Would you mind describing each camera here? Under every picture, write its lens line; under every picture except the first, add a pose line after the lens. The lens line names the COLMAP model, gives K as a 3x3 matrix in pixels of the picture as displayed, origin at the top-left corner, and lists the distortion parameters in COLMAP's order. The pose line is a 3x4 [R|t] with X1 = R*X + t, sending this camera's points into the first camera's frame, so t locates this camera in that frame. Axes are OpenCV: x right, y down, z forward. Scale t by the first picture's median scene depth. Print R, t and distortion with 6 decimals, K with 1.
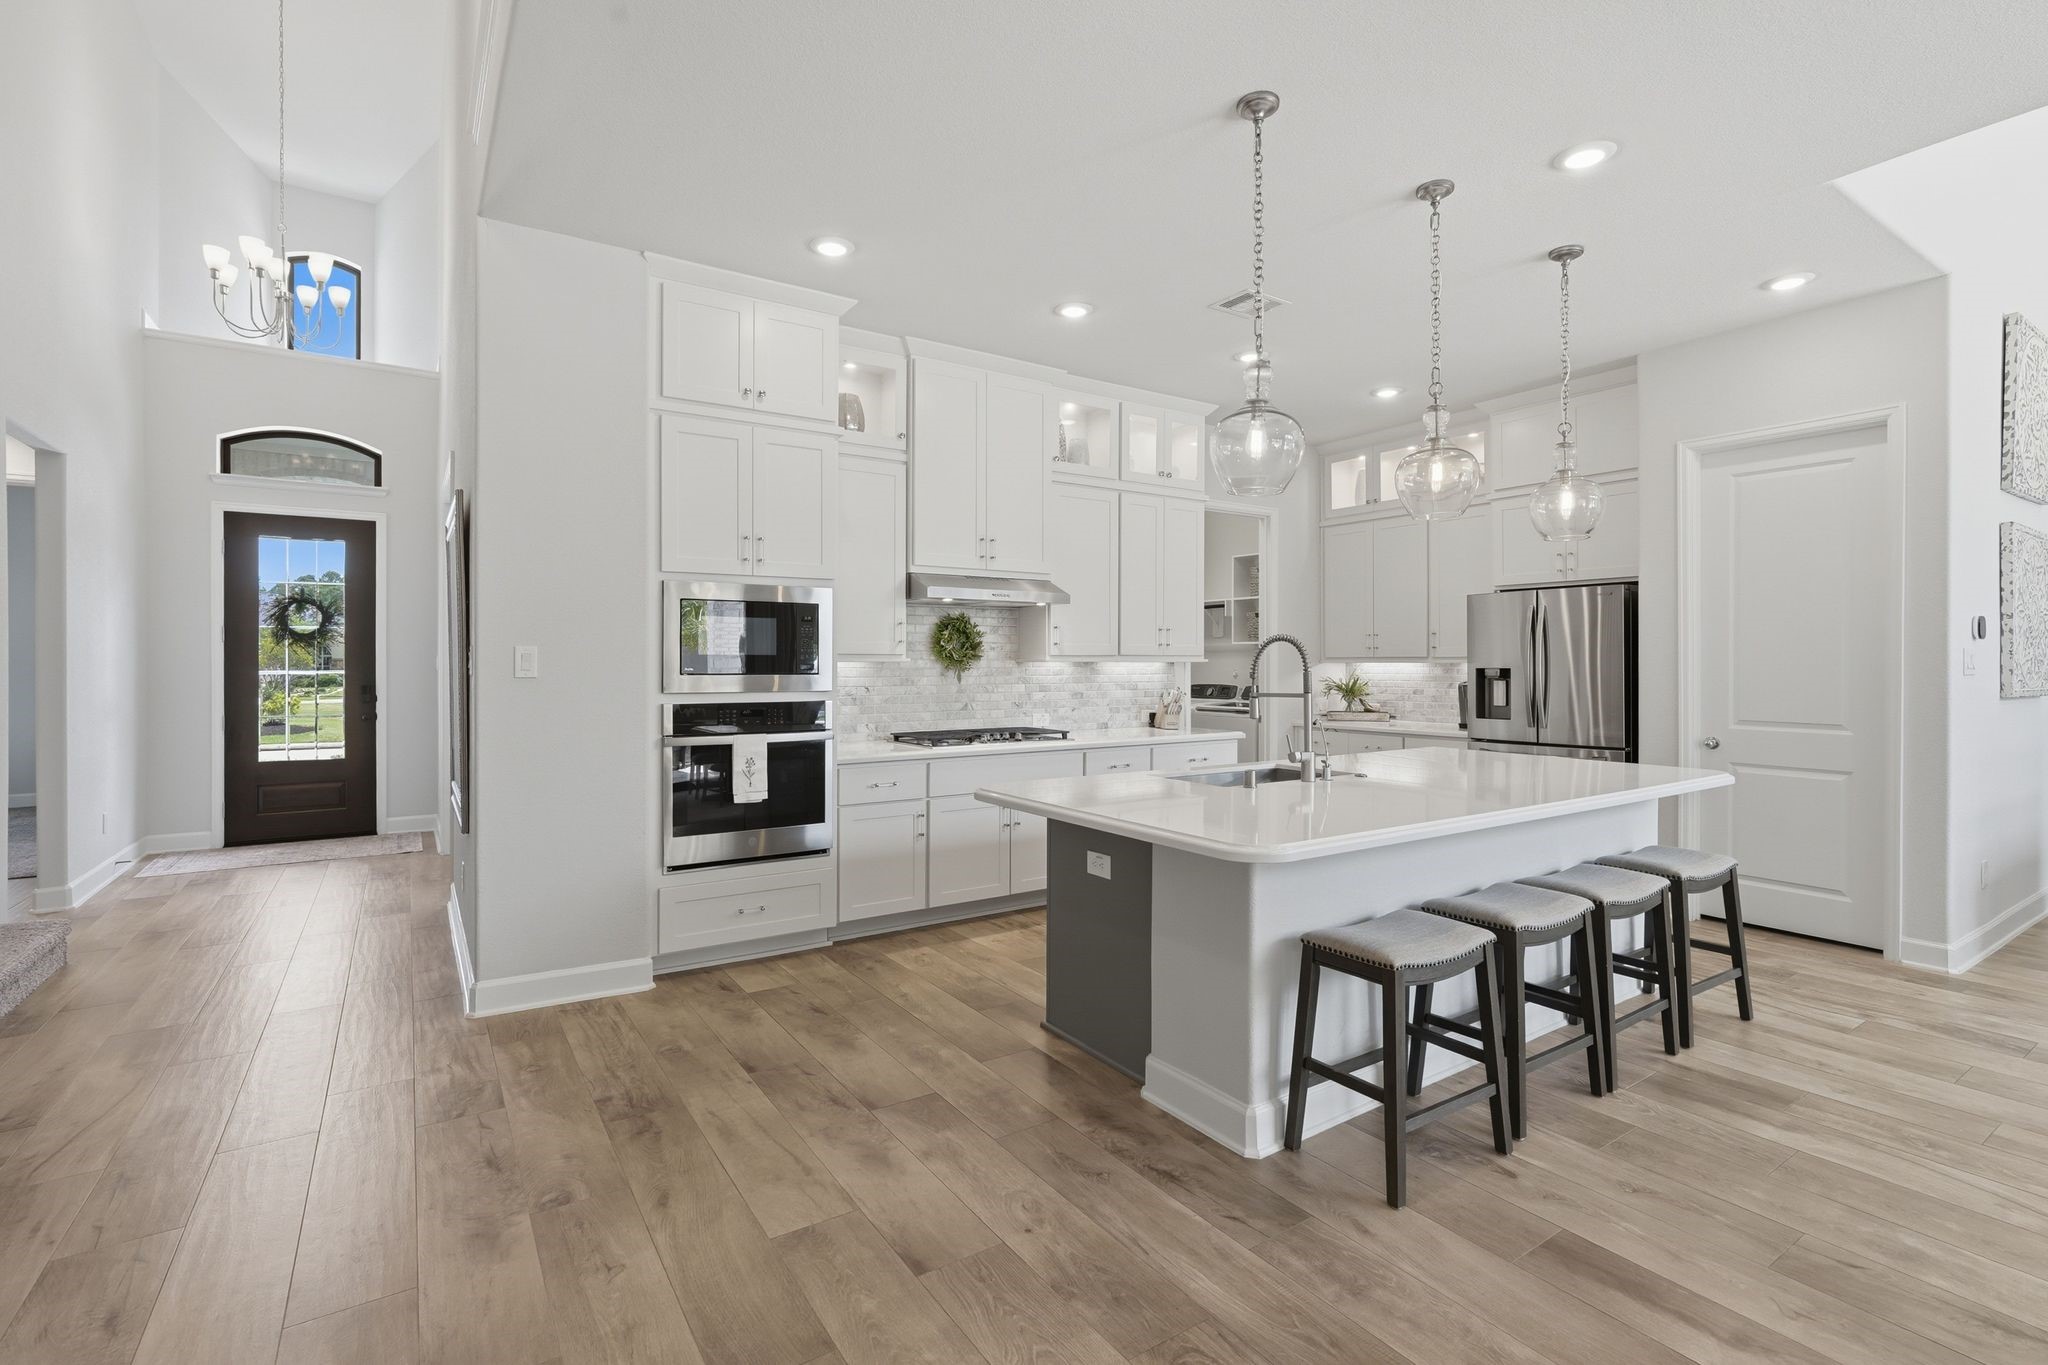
lens RADIAL K [[921.5, 0, 992.7], [0, 921.5, 664.1], [0, 0, 1]] dist [0.000472, 0.002120]
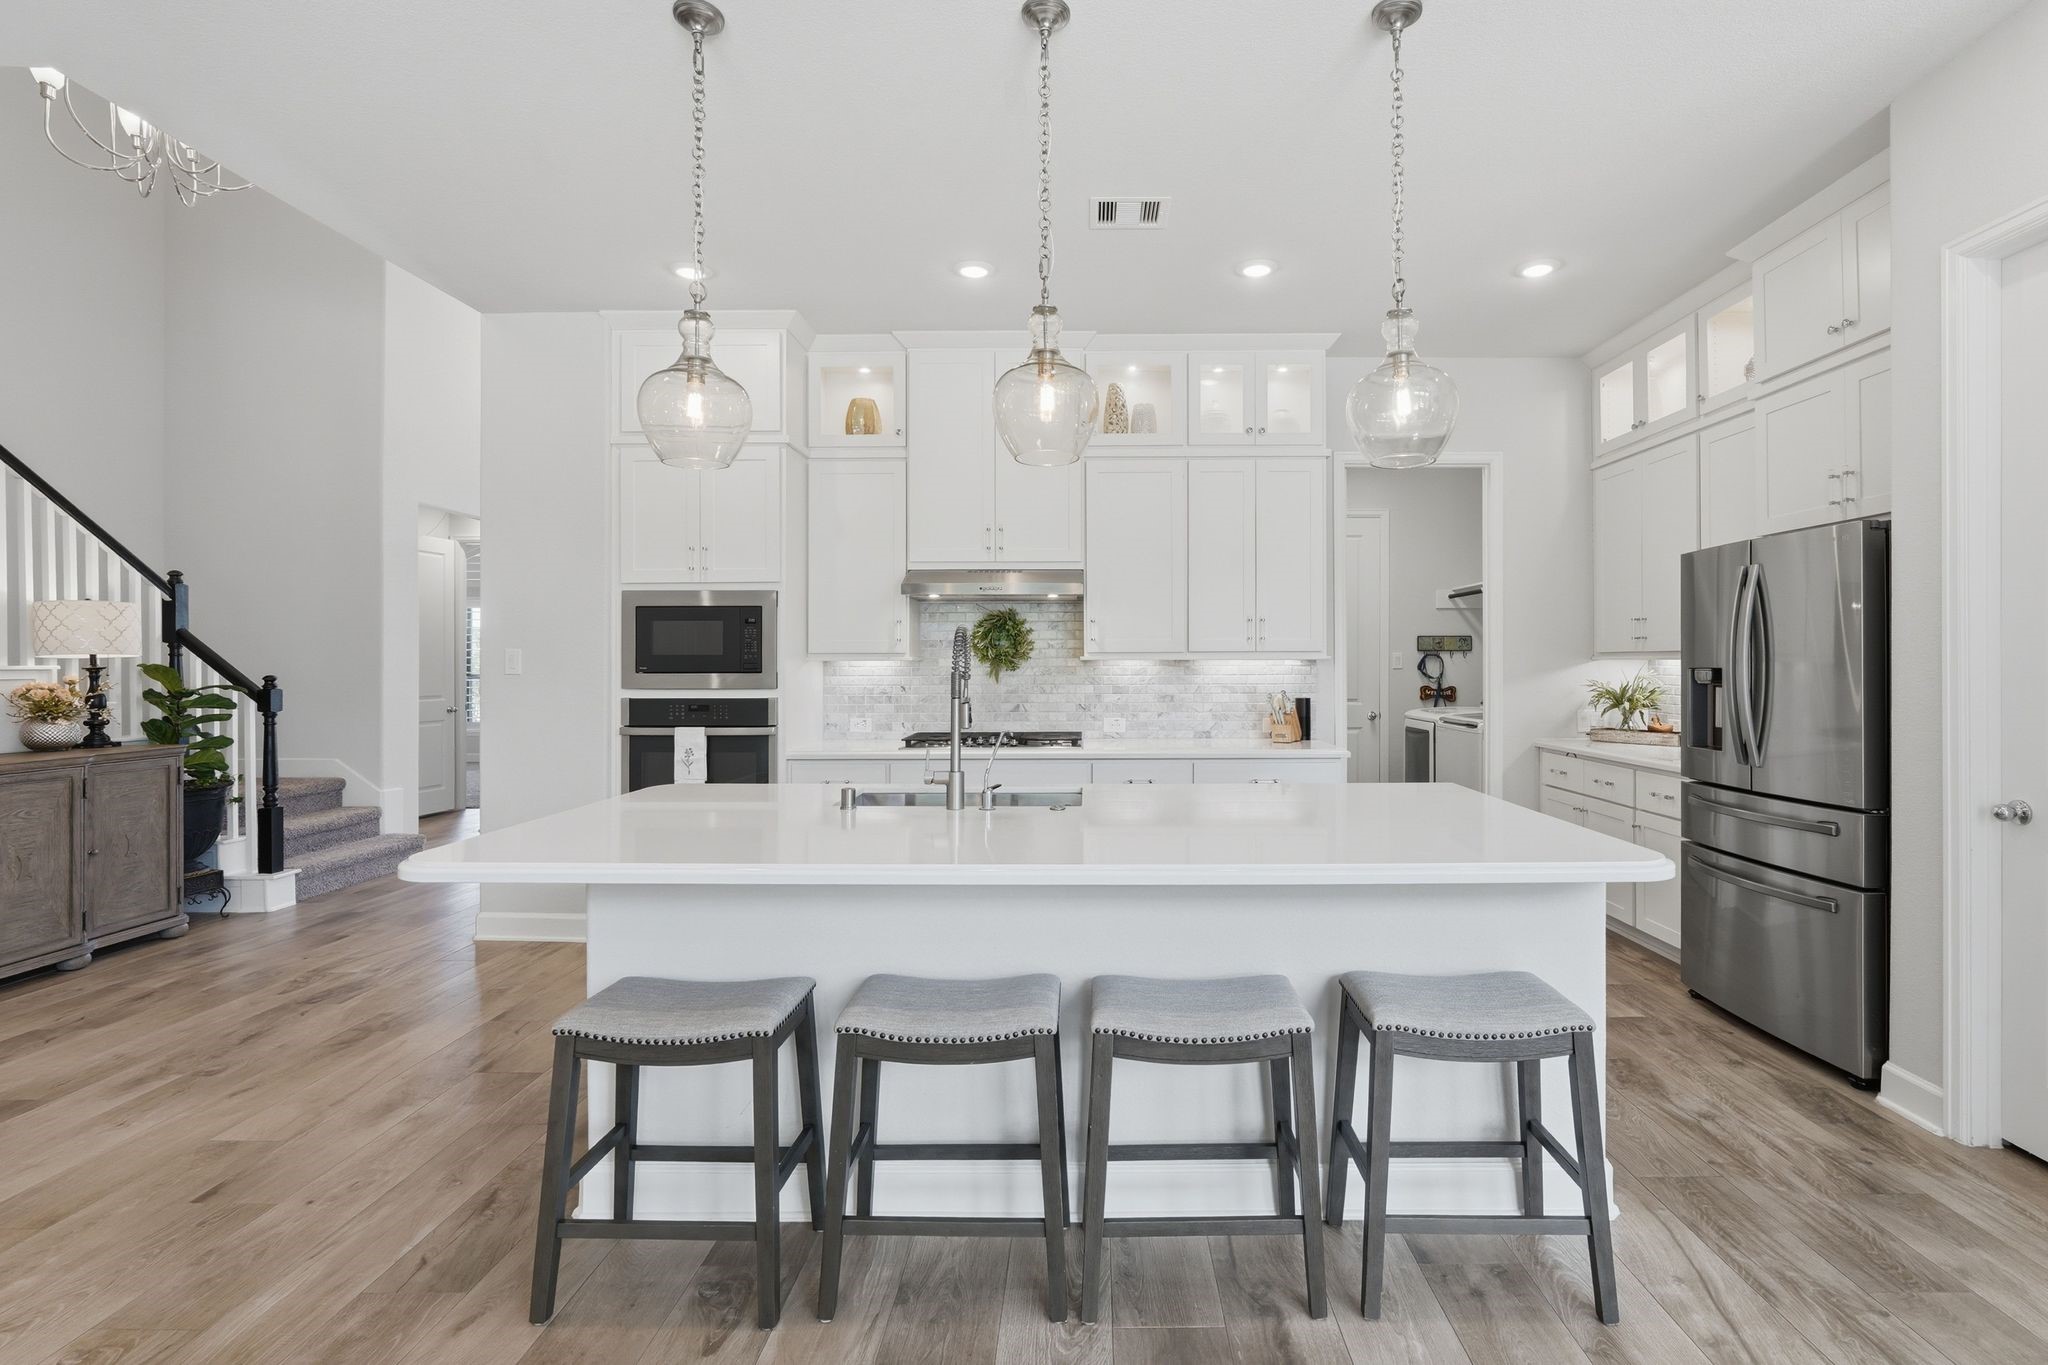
lens RADIAL K [[921.5, 0, 1076.5], [0, 921.5, 679.0], [0, 0, 1]] dist [0.000472, 0.002120]
pose [[0.836844, 0.009530, -0.547358, 0.569285], [0.001174, 0.999815, 0.019202, -0.001462], [0.547440, -0.016711, 0.836678, 0.256196]]
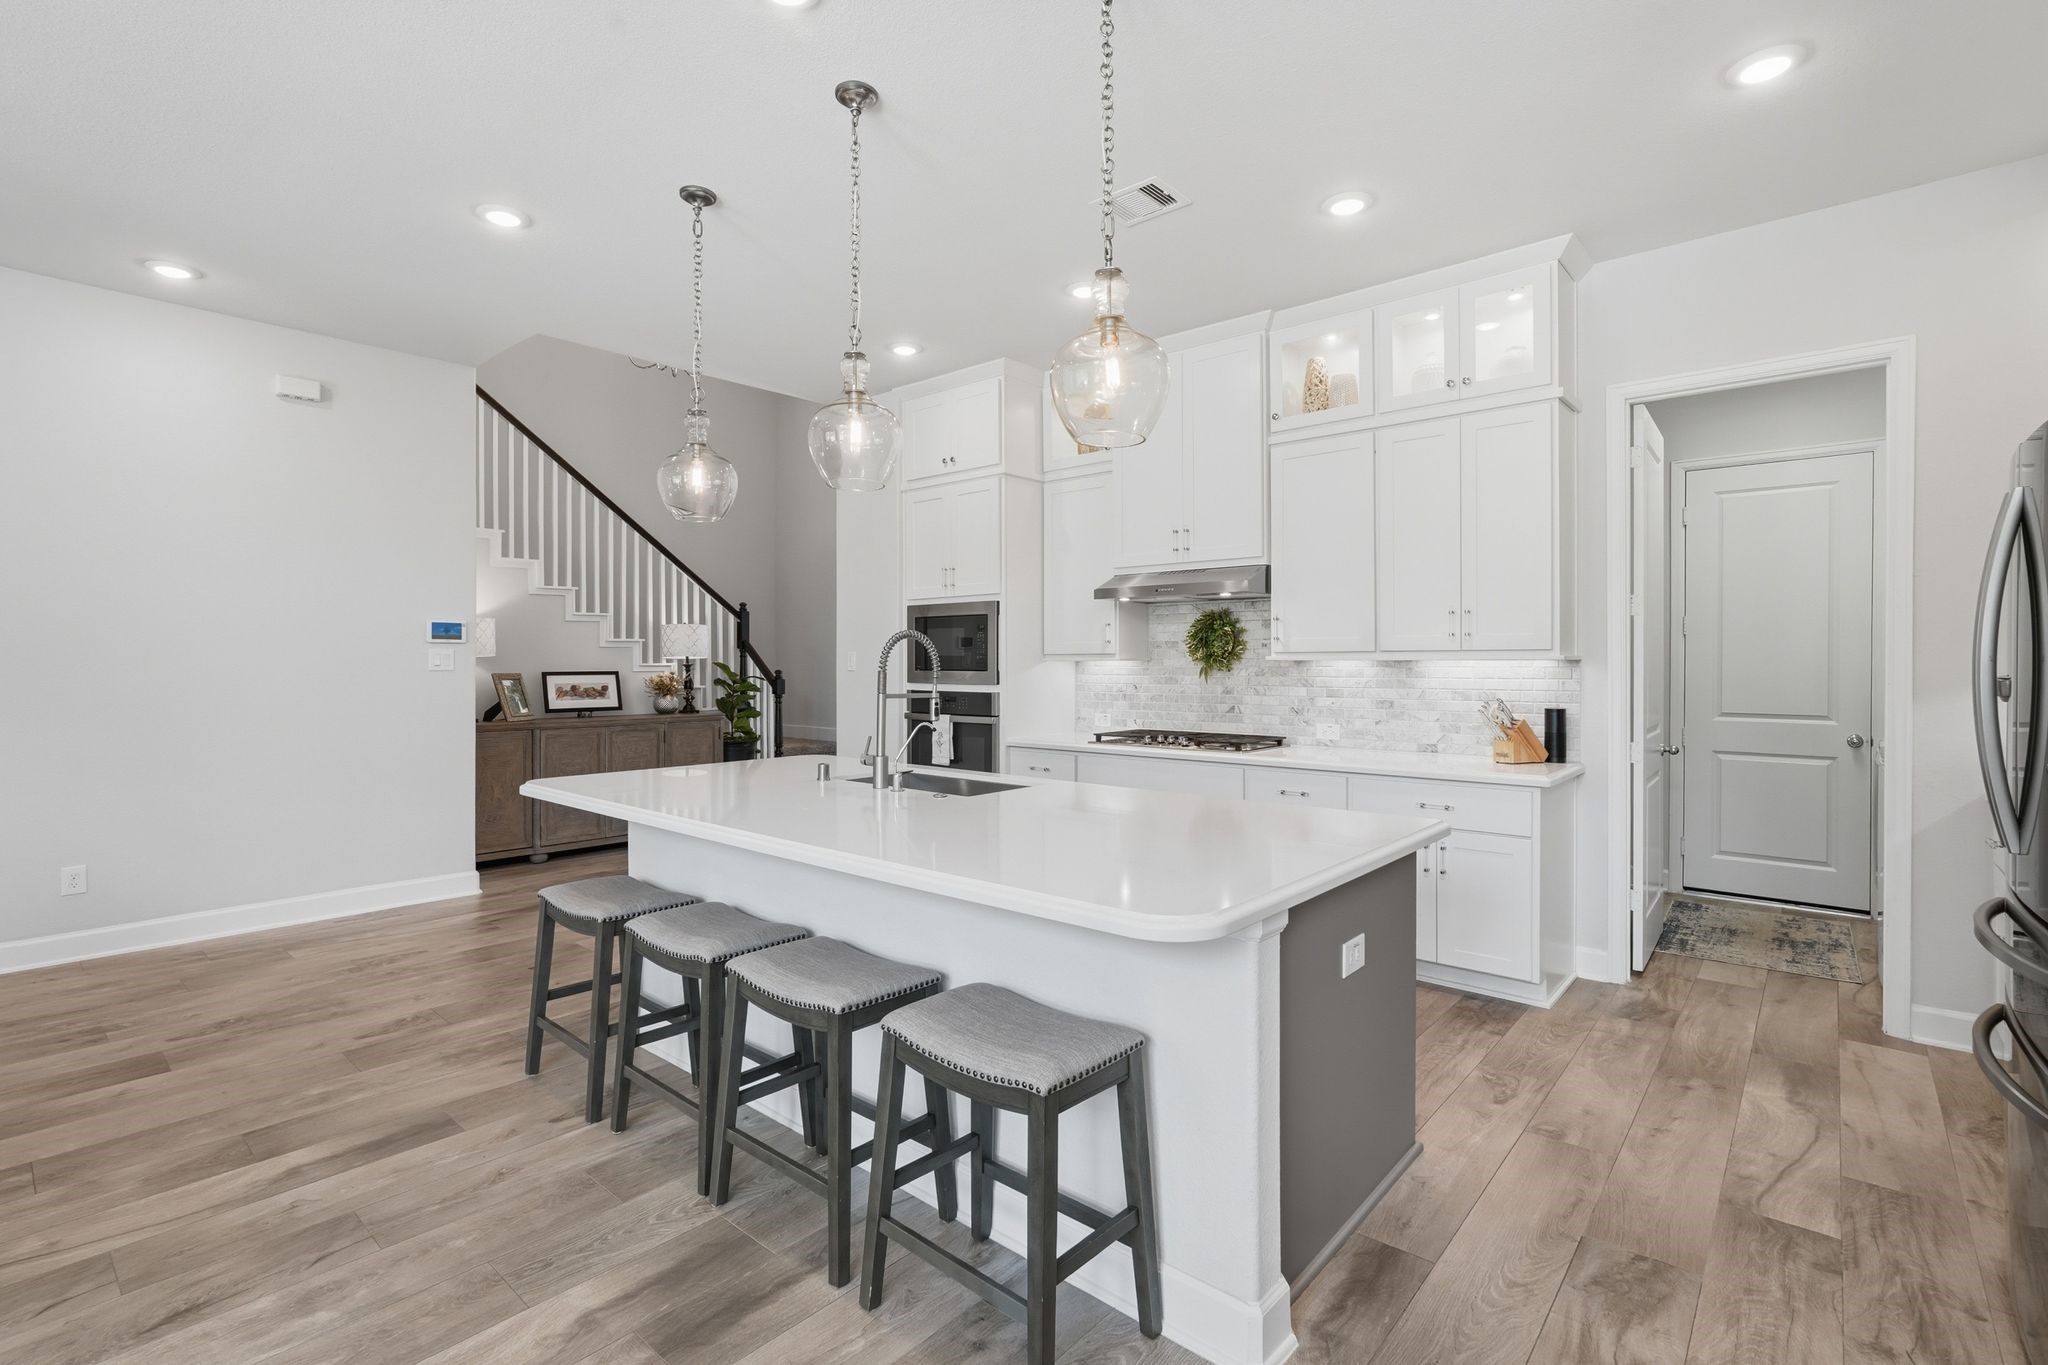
lens RADIAL K [[921.5, 0, 1041.6], [0, 921.5, 678.5], [0, 0, 1]] dist [0.000472, 0.002120]
pose [[0.287796, 0.017140, -0.957538, 0.840971], [-0.000127, 0.999841, 0.017859, -0.000810], [0.957692, -0.005018, 0.287752, 0.584366]]
